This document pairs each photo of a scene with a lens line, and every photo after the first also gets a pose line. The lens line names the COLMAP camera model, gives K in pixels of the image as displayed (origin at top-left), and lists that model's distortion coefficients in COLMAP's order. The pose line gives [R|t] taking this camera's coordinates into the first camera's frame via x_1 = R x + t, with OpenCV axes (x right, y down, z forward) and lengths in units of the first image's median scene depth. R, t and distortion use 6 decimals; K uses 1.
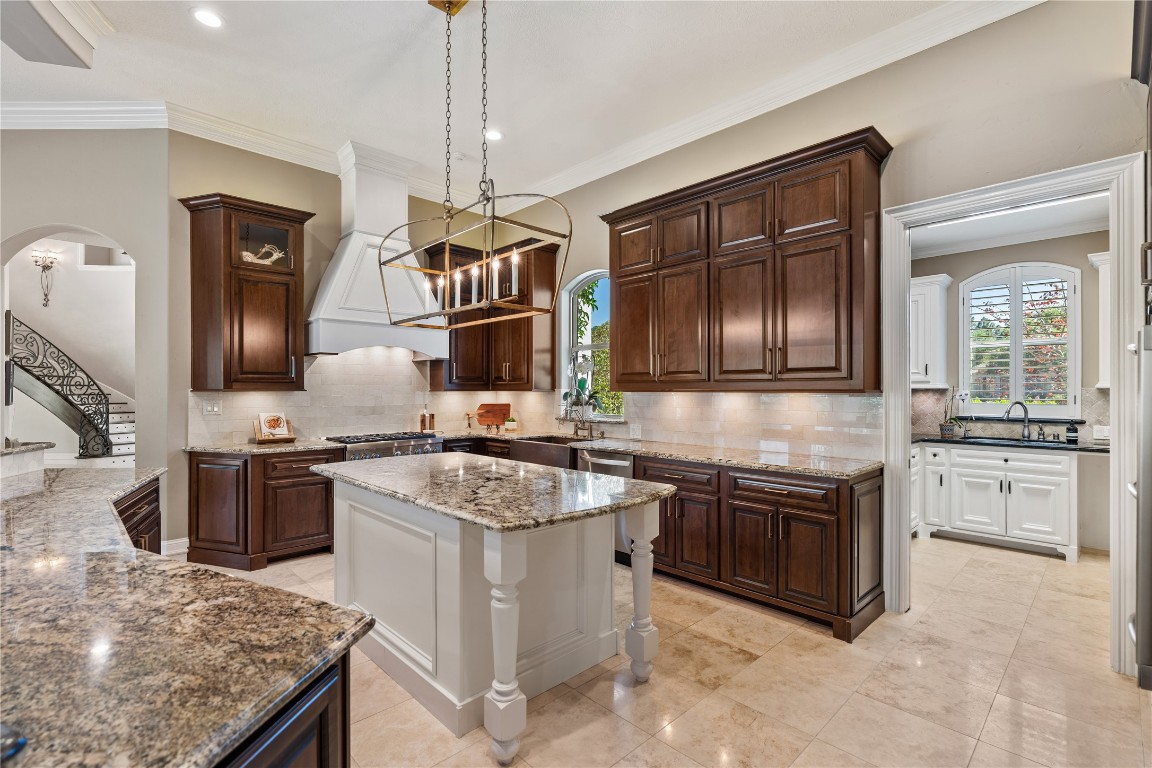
lens RADIAL K [[529.4, 0, 576.0], [0, 529.4, 384.0], [0, 0, 1]] dist [-0.000373, -0.000047]
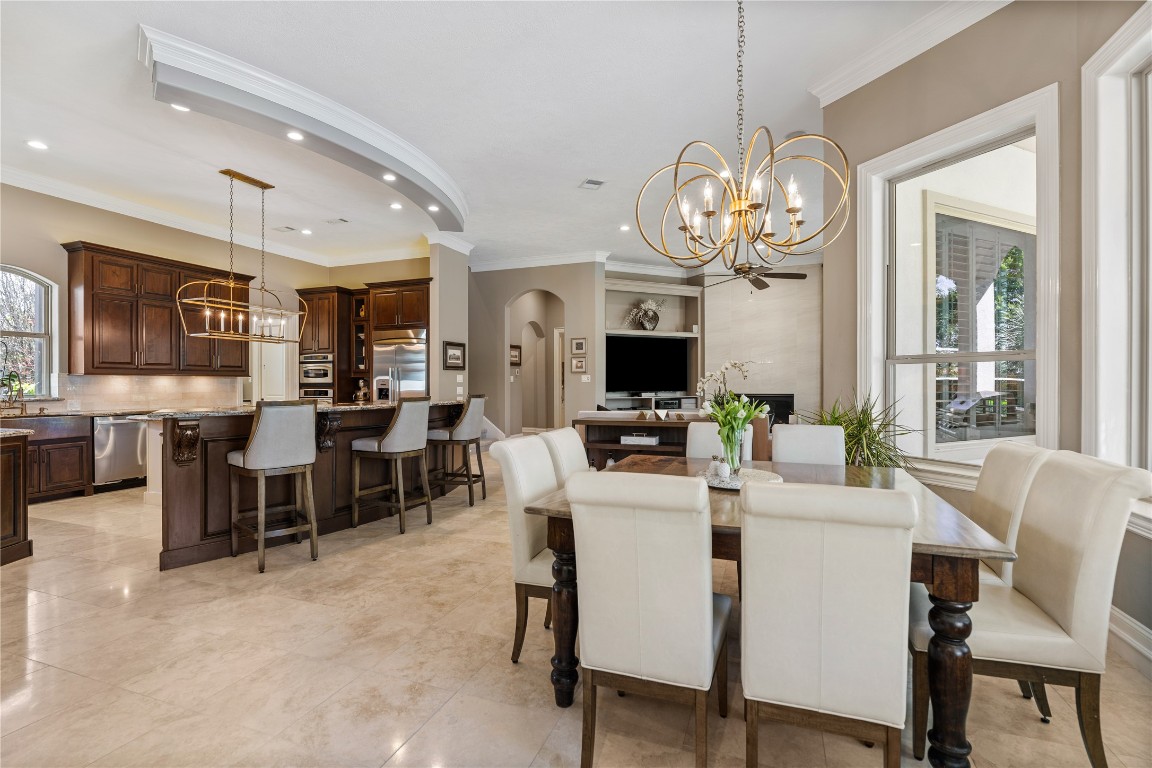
lens RADIAL K [[529.4, 0, 576.0], [0, 529.4, 384.0], [0, 0, 1]] dist [-0.000373, -0.000047]
pose [[-0.429425, -0.000633, 0.903102, -1.683189], [-0.007021, 0.999972, -0.002638, 0.032244], [-0.903075, -0.007473, -0.429417, 0.447713]]
